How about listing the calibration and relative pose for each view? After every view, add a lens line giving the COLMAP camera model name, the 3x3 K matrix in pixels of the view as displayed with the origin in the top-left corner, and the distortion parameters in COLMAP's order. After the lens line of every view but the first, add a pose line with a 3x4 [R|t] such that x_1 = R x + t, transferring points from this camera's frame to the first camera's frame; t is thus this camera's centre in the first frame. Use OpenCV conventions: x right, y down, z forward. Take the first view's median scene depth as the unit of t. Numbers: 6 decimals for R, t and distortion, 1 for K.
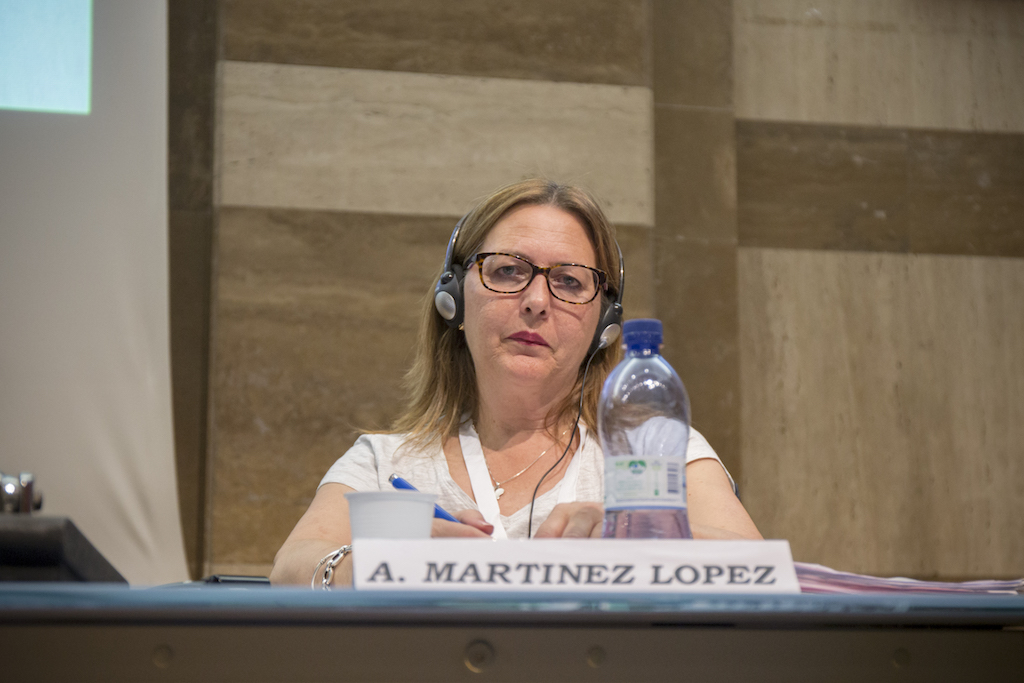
lens RADIAL K [[1808.5, 0, 512.0], [0, 1808.5, 341.5], [0, 0, 1]] dist [0.034499, 0.060291]
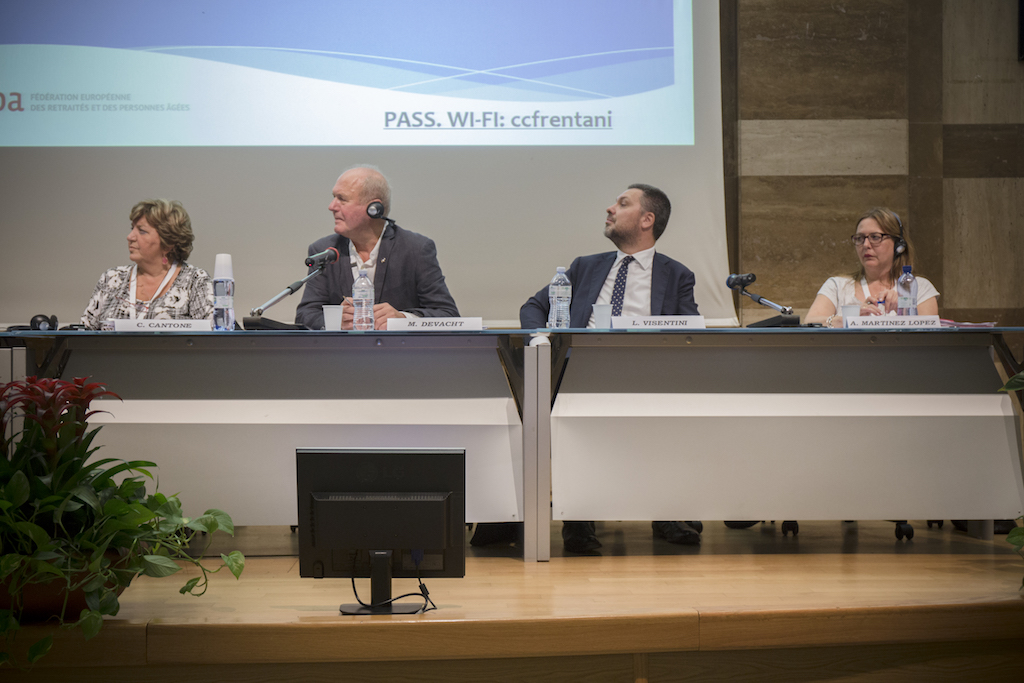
lens RADIAL K [[1466.3, 0, 512.0], [0, 1466.3, 341.5], [0, 0, 1]] dist [0.008336, 0.060602]
pose [[0.983506, -0.004679, -0.180813, -0.098724], [0.035082, 0.985617, 0.165314, -0.195628], [0.177438, -0.168931, 0.969525, -1.152924]]
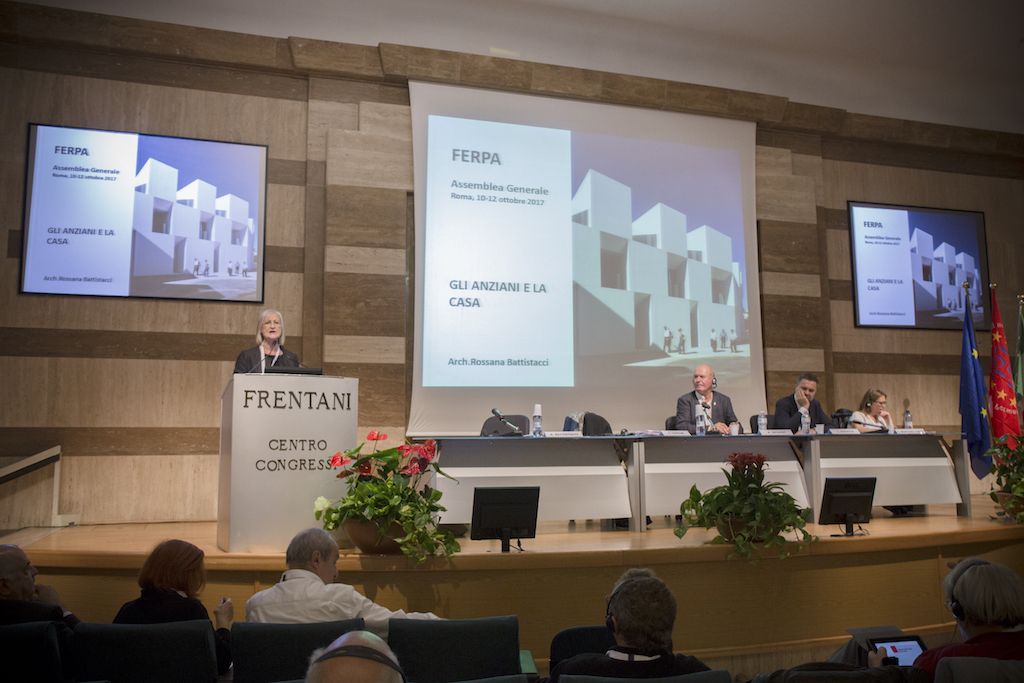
lens RADIAL K [[840.3, 0, 512.0], [0, 840.3, 341.5], [0, 0, 1]] dist [-0.000131, -0.000149]
pose [[0.993772, 0.008518, 0.111102, -1.354407], [-0.014583, 0.998440, 0.053892, -0.315262], [-0.110470, -0.055177, 0.992347, -1.818397]]
